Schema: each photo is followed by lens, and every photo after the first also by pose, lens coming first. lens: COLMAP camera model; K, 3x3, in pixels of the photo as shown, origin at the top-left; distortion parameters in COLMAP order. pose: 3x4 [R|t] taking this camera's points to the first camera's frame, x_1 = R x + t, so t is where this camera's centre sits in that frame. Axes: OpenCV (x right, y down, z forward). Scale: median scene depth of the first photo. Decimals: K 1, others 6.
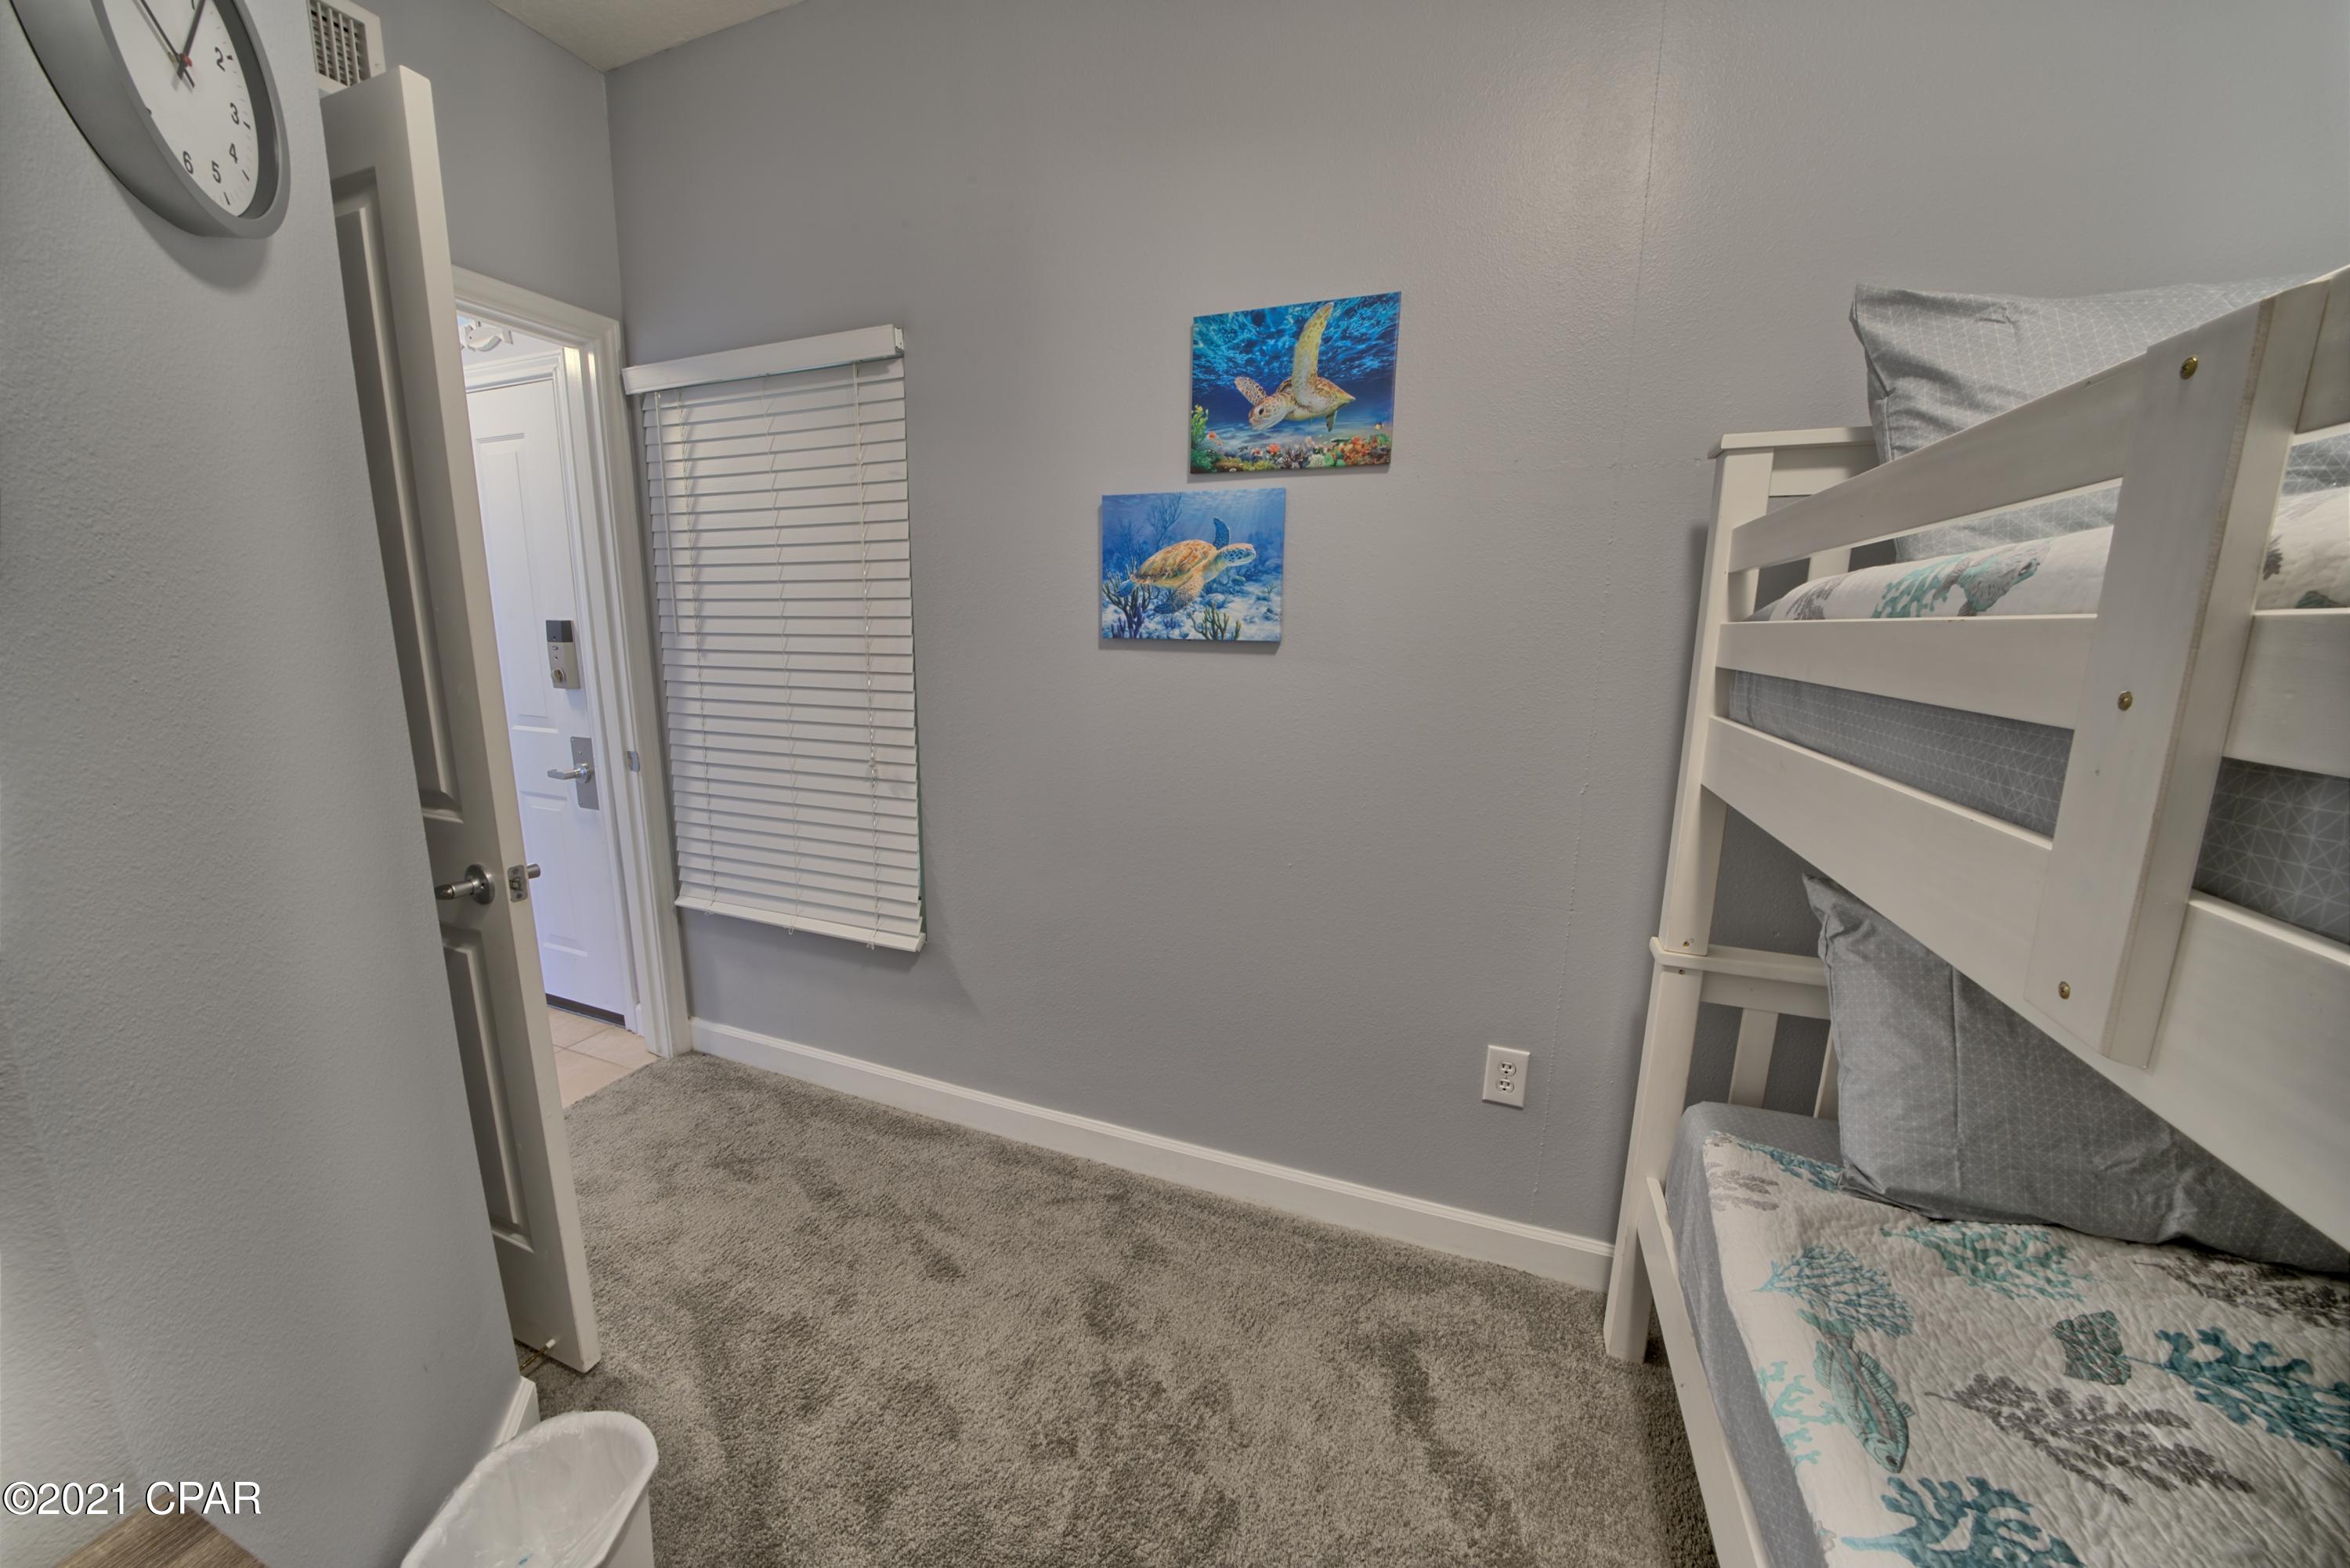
lens RADIAL K [[812.2, 0, 1169.5], [0, 812.2, 779.8], [0, 0, 1]] dist [-0.024848, 0.002471]
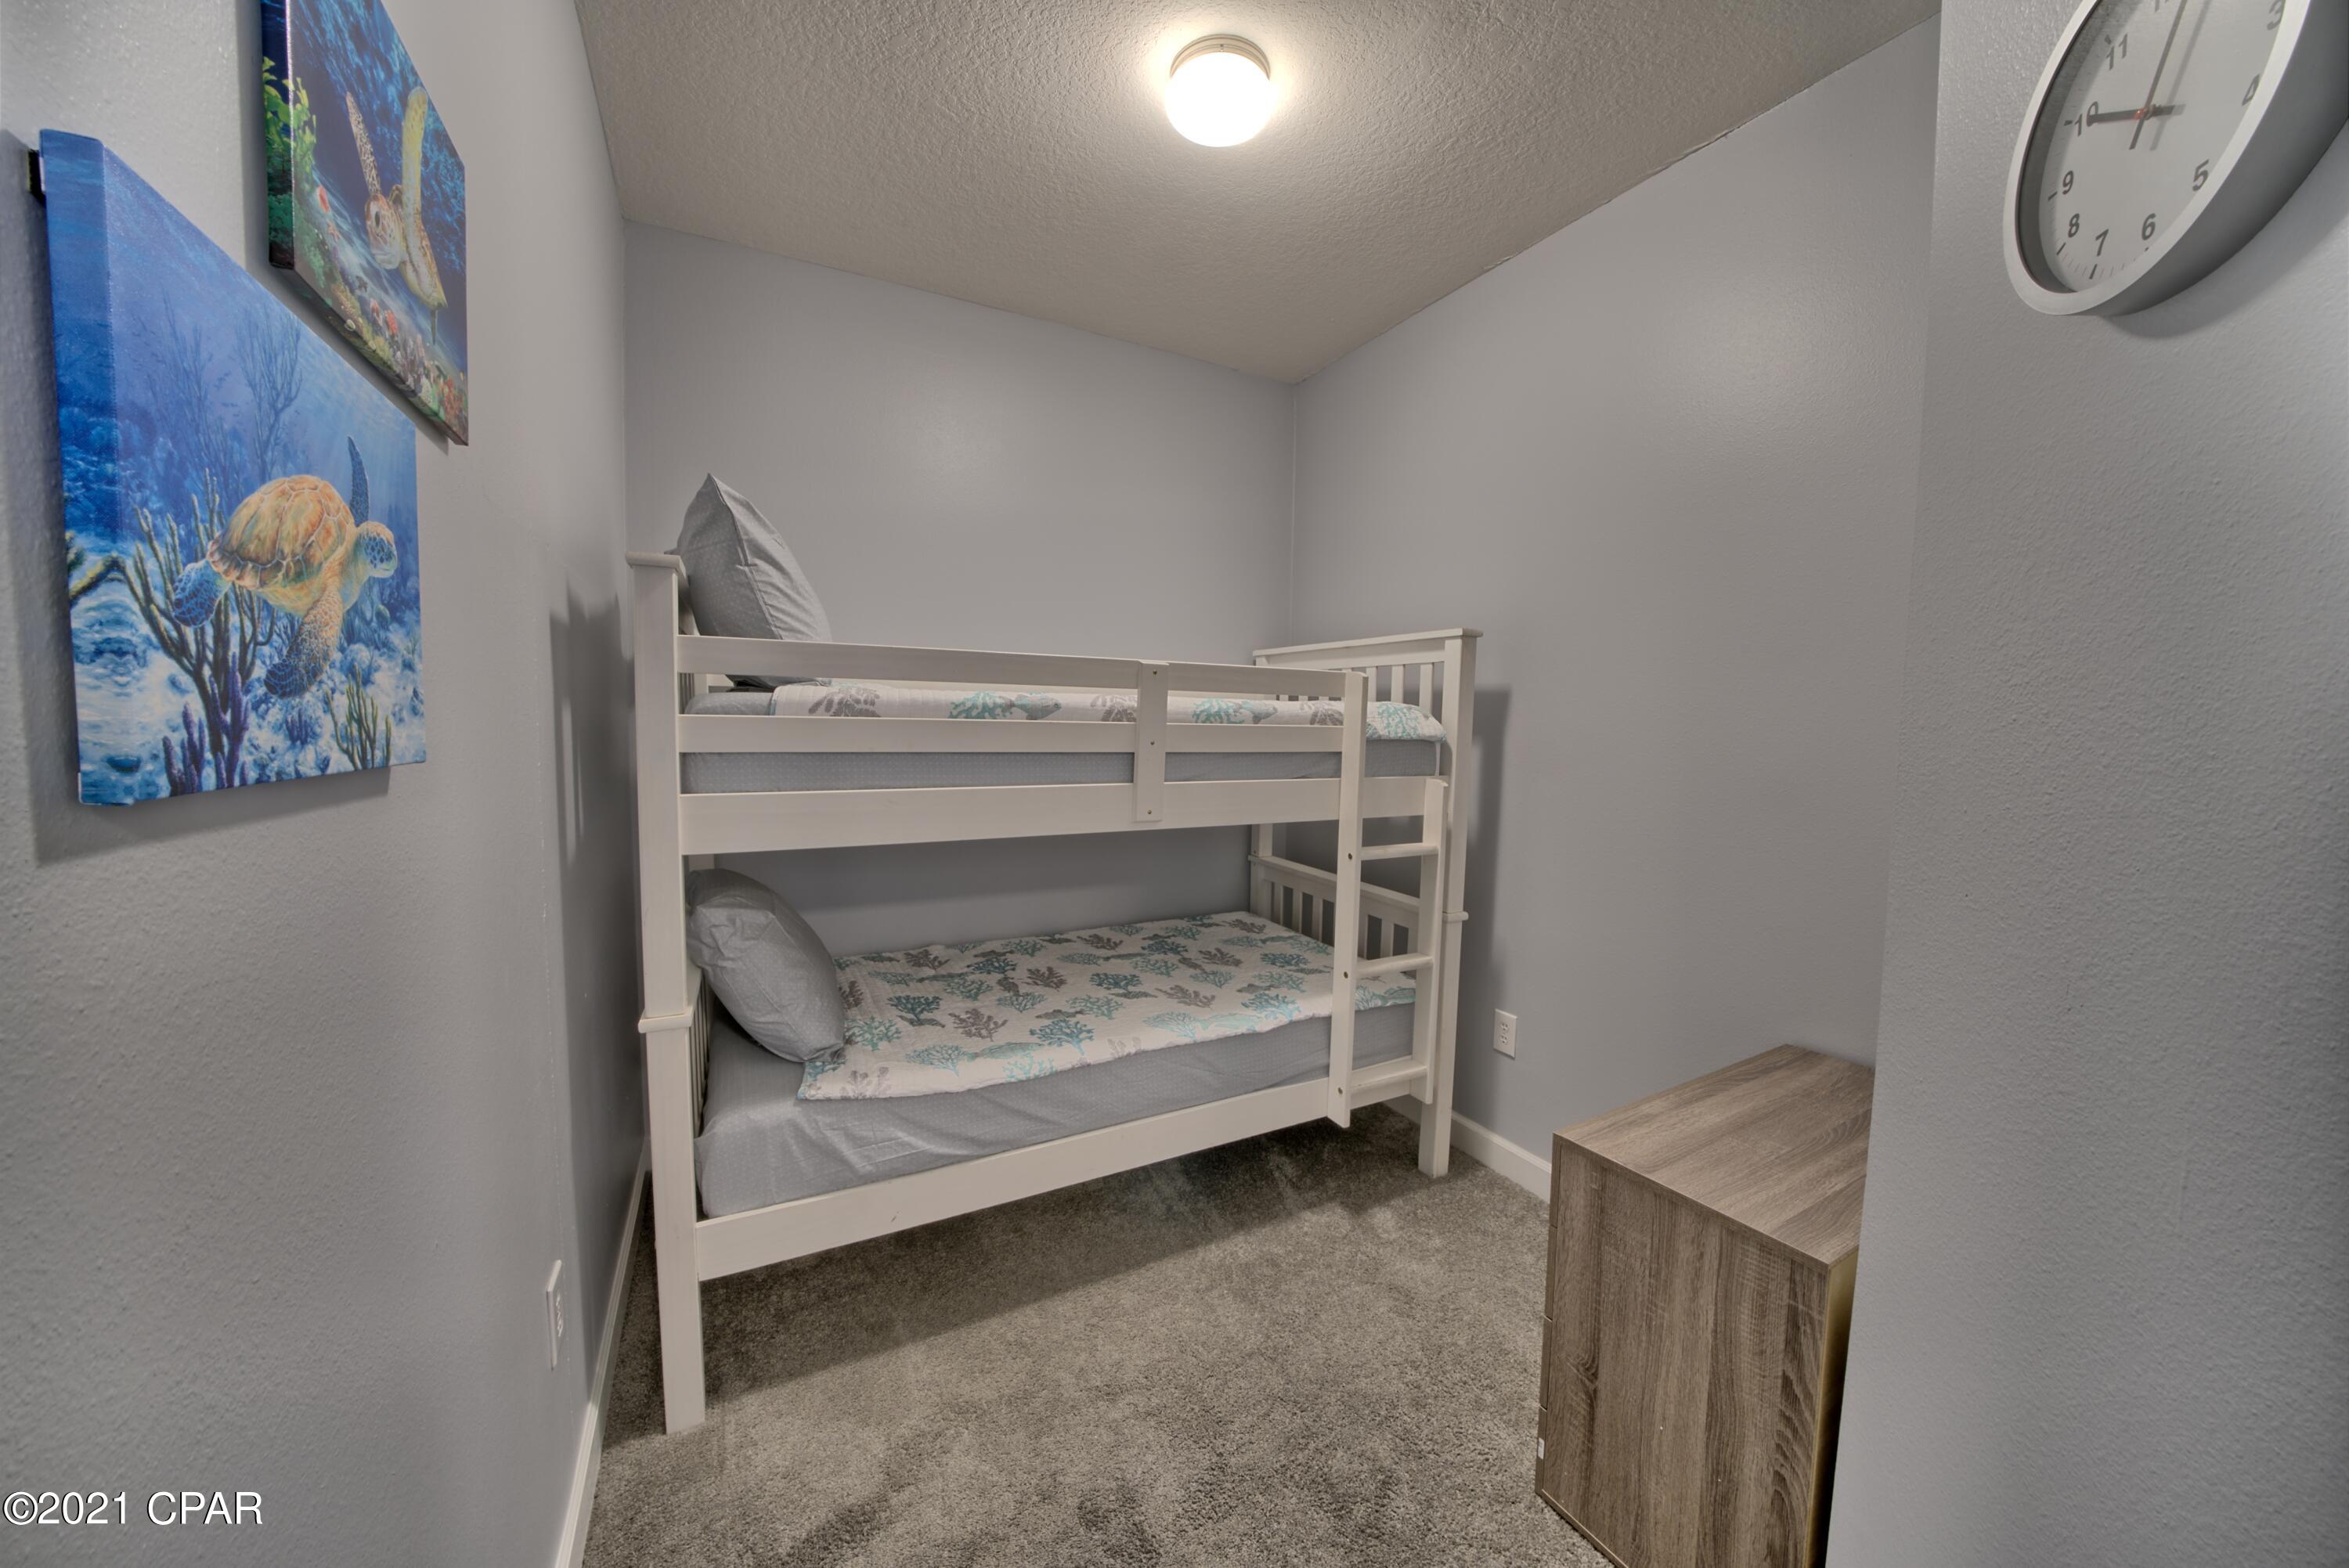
lens RADIAL K [[811.8, 0, 1169.0], [0, 811.8, 779.8], [0, 0, 1]] dist [-0.024848, 0.002471]
pose [[-0.748411, -0.070674, 0.659459, -0.446141], [0.098723, 0.971359, 0.216139, -0.207903], [-0.655847, 0.226865, -0.719998, 1.014166]]
